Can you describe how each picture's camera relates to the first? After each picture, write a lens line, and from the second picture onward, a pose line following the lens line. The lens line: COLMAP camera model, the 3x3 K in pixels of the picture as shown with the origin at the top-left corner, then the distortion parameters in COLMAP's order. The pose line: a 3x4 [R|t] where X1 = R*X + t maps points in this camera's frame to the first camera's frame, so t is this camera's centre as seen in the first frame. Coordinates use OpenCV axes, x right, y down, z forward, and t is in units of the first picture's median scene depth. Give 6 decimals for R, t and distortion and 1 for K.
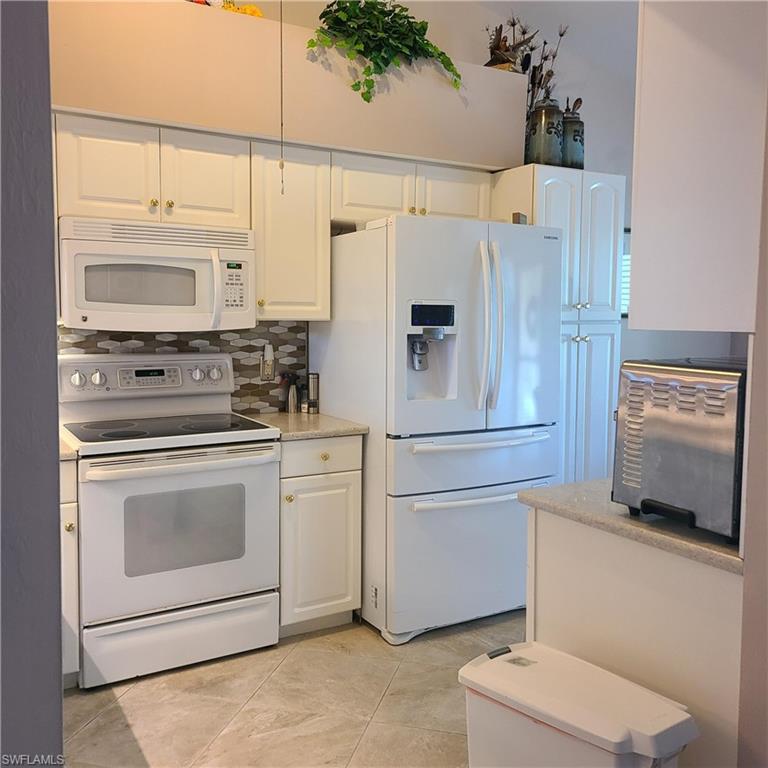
lens RADIAL K [[760.9, 0, 382.4], [0, 760.9, 377.7], [0, 0, 1]] dist [0.052546, 0.000000]
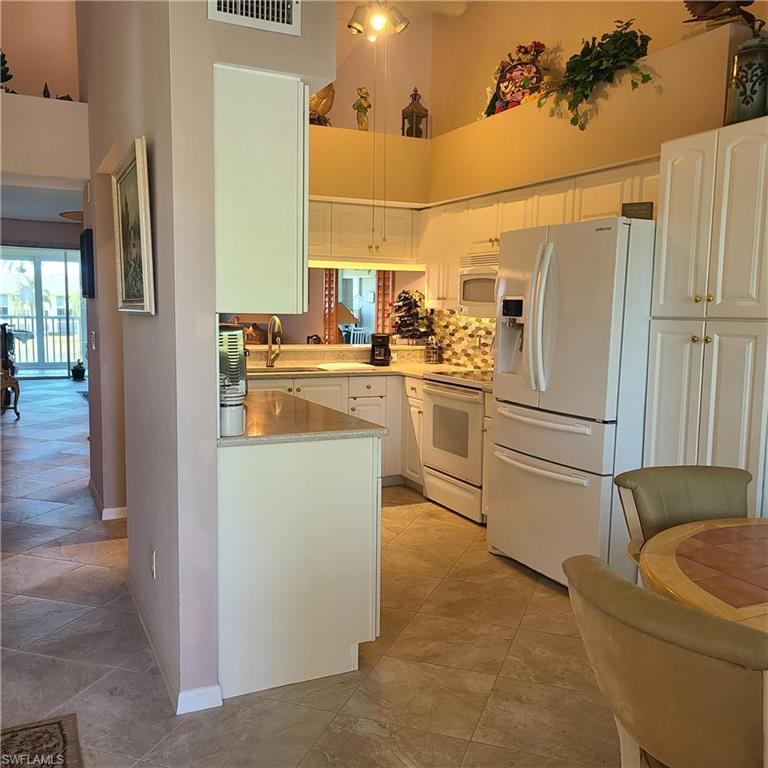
lens RADIAL K [[760.9, 0, 382.8], [0, 760.9, 387.5], [0, 0, 1]] dist [0.052546, 0.000000]
pose [[-0.087248, 0.105563, -0.990578, 1.368662], [-0.089343, 0.989533, 0.113321, -0.076512], [0.992172, 0.098388, -0.076903, 0.903350]]
